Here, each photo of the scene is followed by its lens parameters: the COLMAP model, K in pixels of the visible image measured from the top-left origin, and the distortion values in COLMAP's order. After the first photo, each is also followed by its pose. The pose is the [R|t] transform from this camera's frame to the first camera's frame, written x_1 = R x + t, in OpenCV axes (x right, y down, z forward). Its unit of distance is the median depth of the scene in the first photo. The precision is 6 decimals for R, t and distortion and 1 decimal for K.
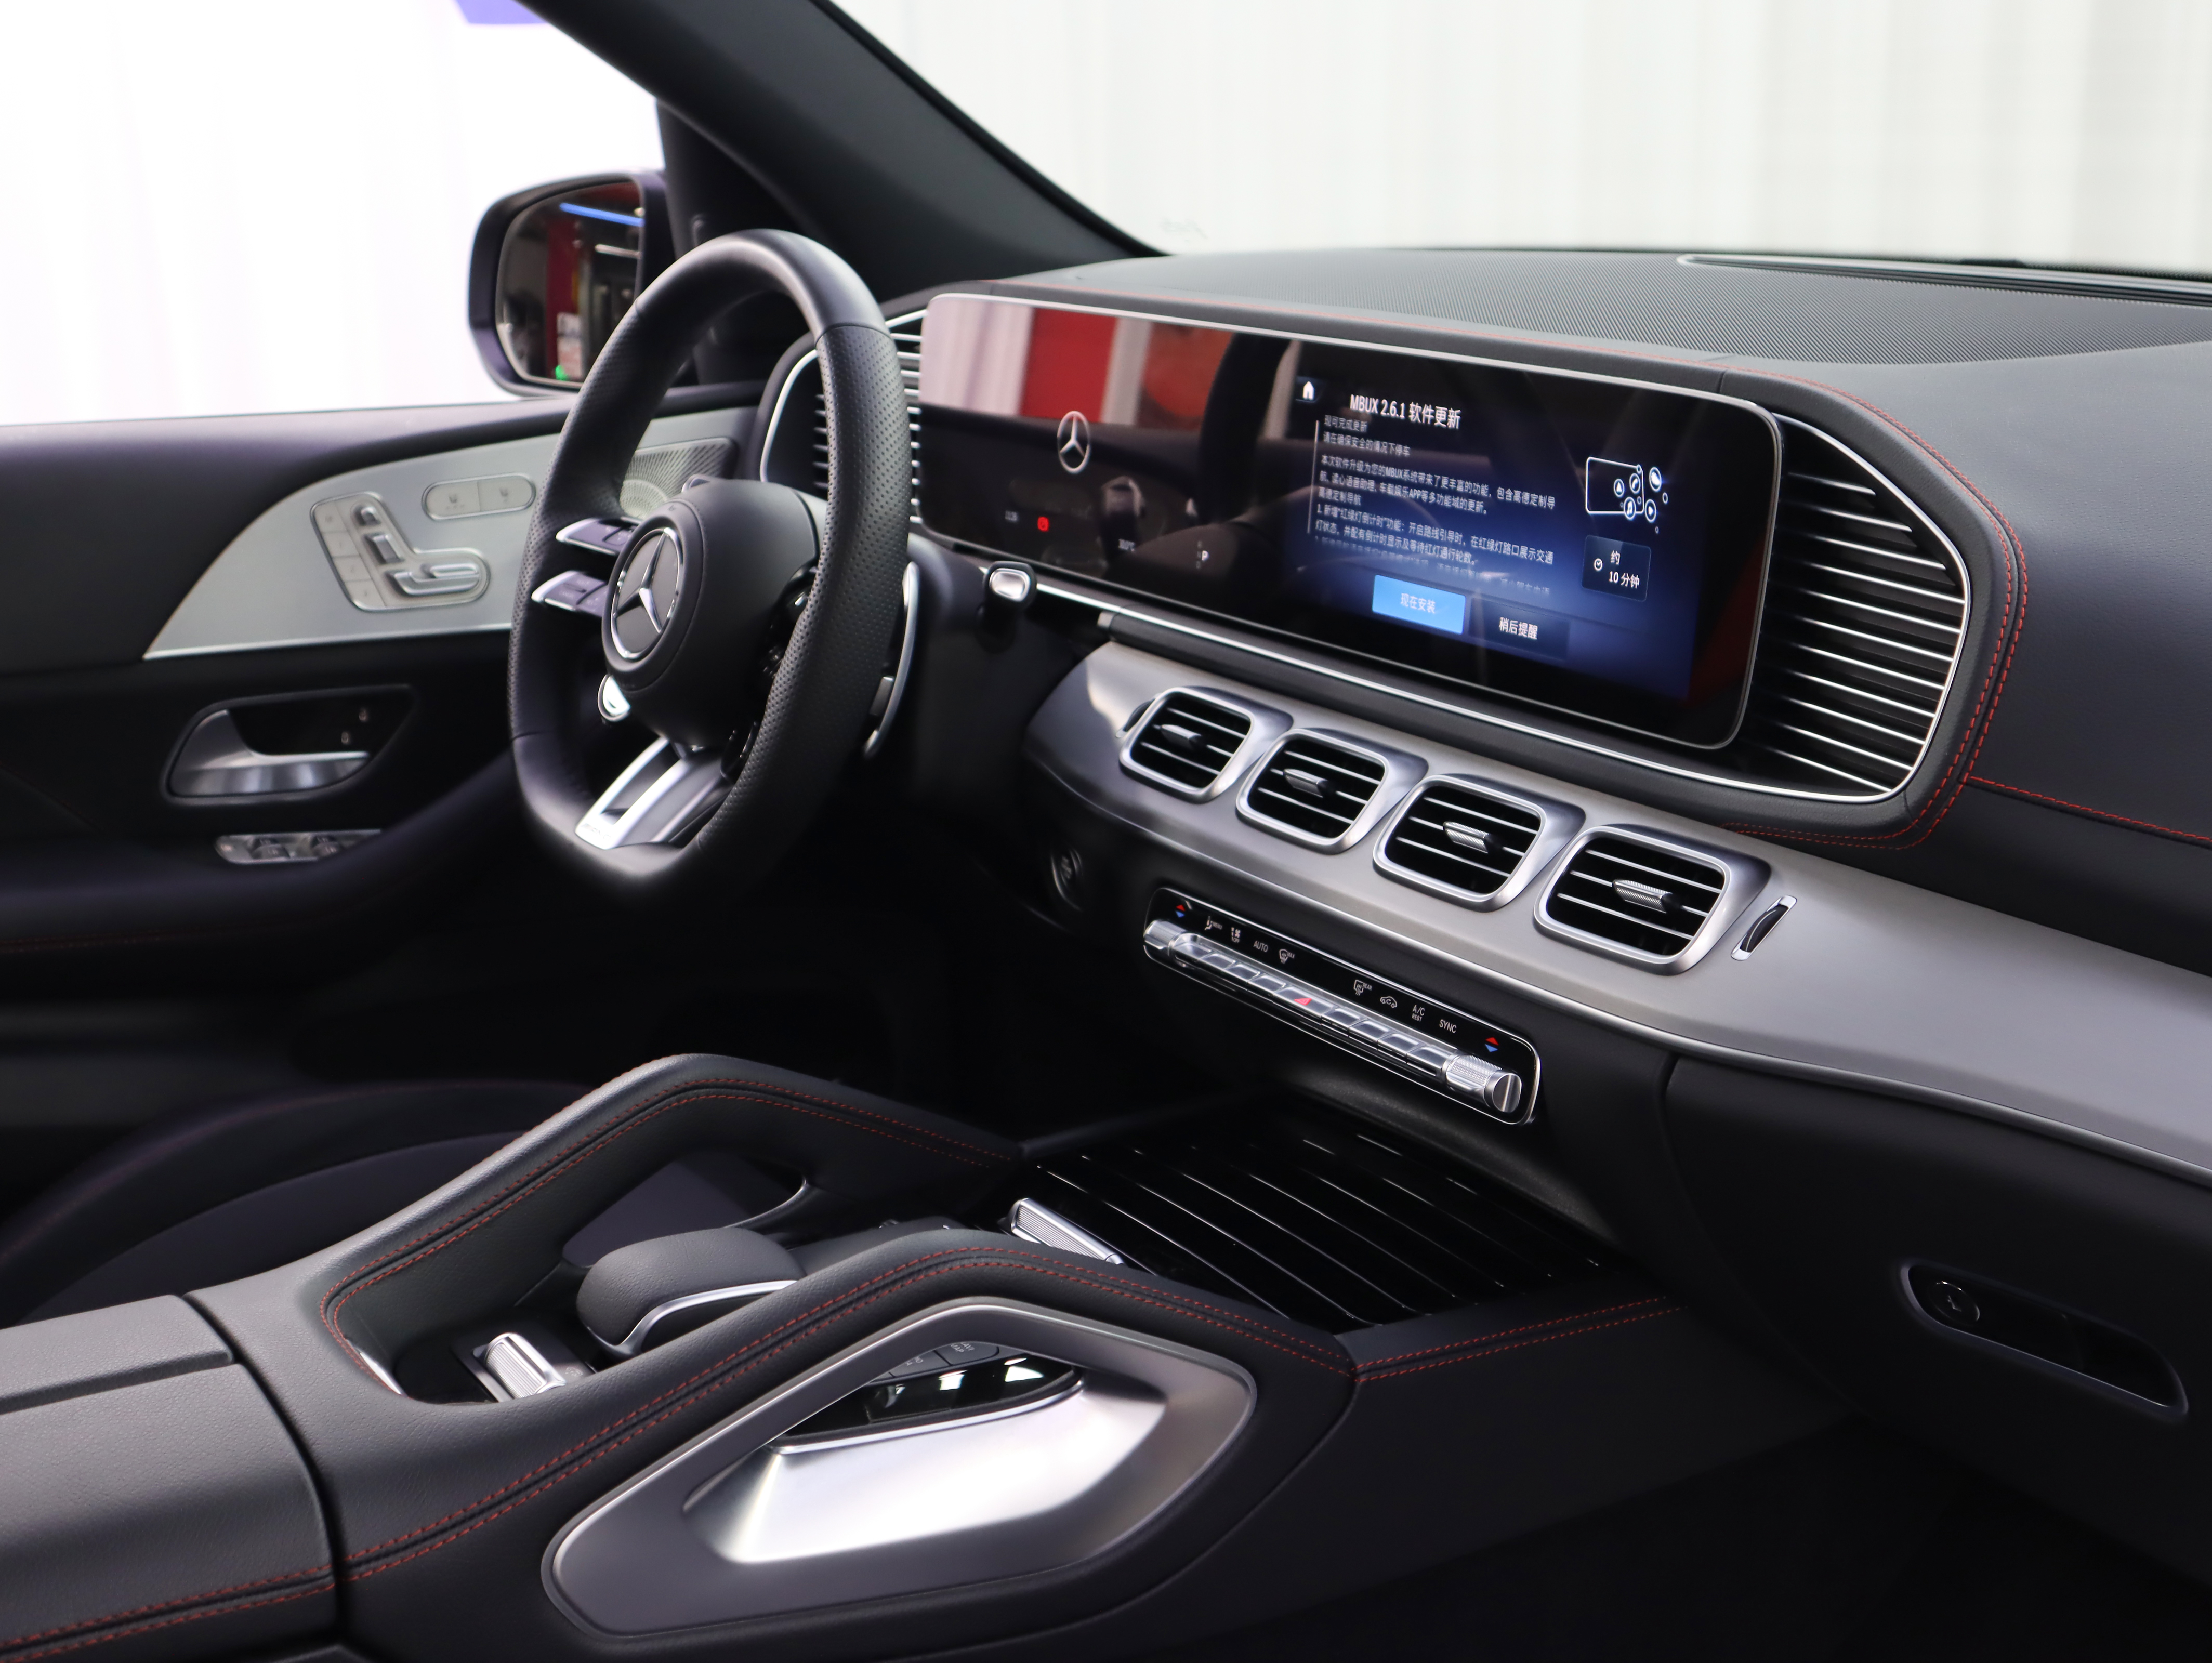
lens RADIAL K [[2800.2, 0, 1113.7], [0, 2800.2, 821.0], [0, 0, 1]] dist [-0.029490, 0.000000]
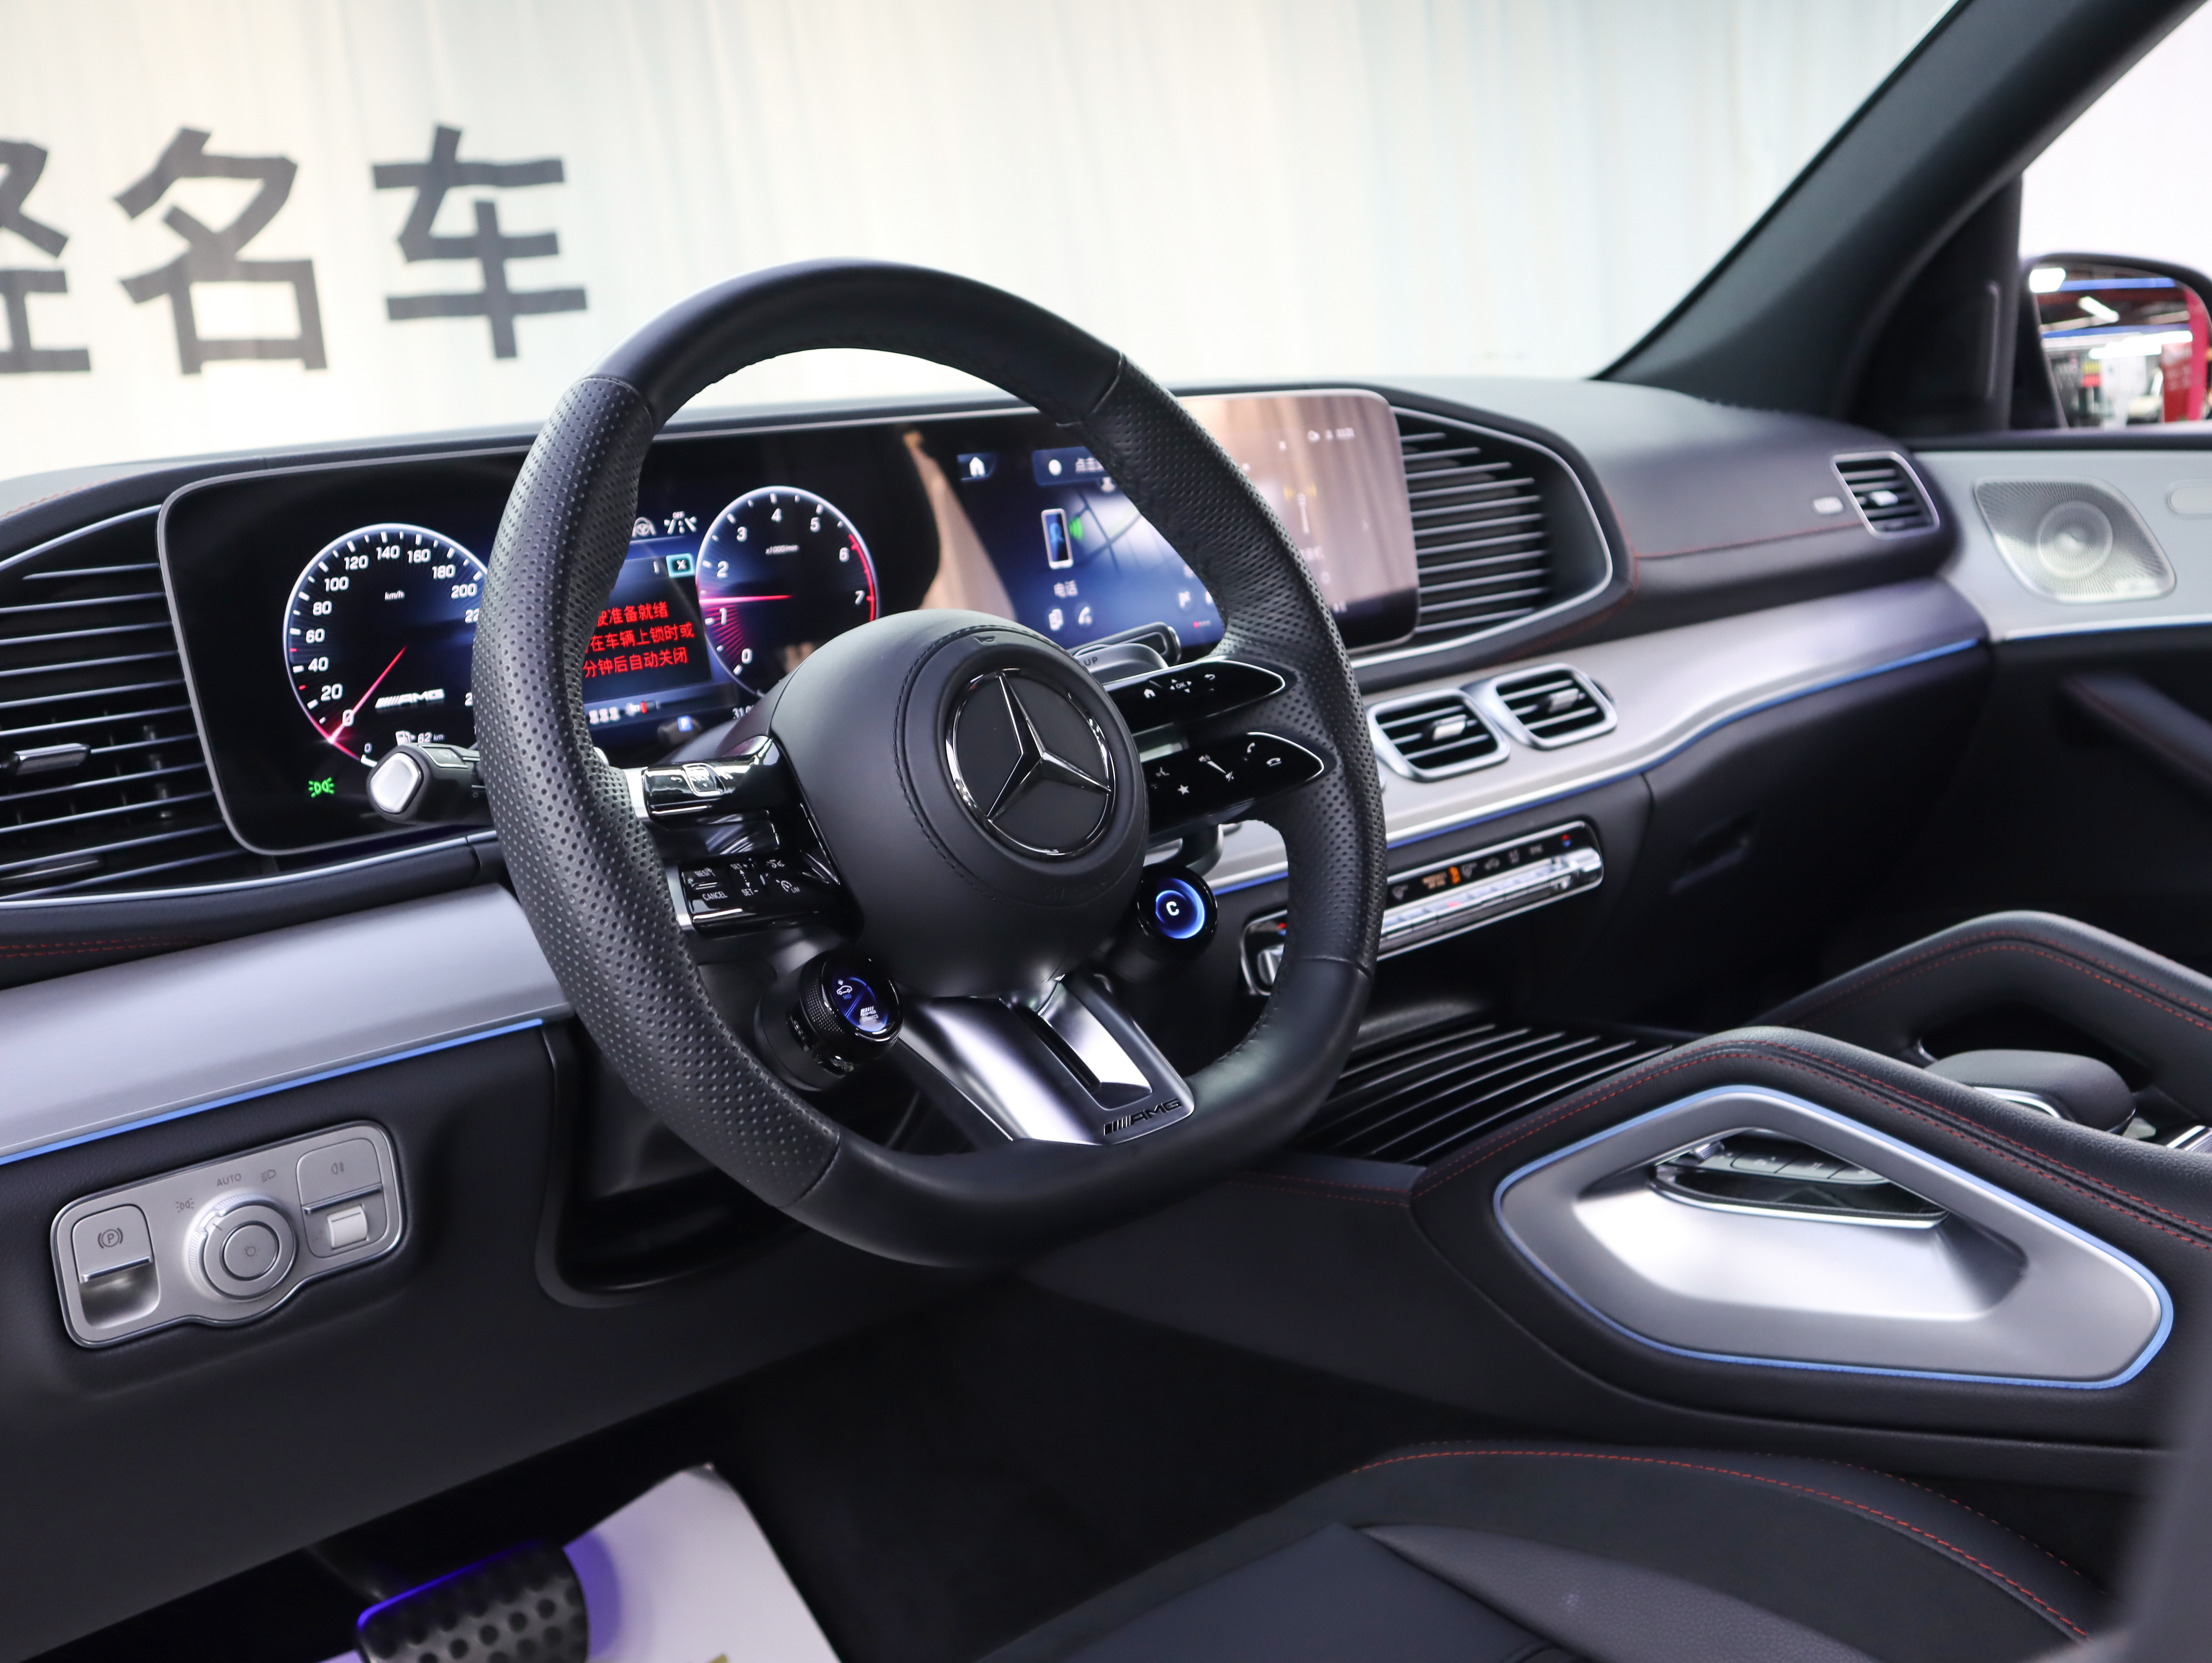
lens RADIAL K [[2241.4, 0, 1153.1], [0, 2241.4, 834.5], [0, 0, 1]] dist [-0.012437, 0.000000]
pose [[-0.191515, -0.134287, 0.972260, -0.753693], [0.351330, 0.915578, 0.195663, -0.175121], [-0.916455, 0.379056, -0.128168, 1.141268]]
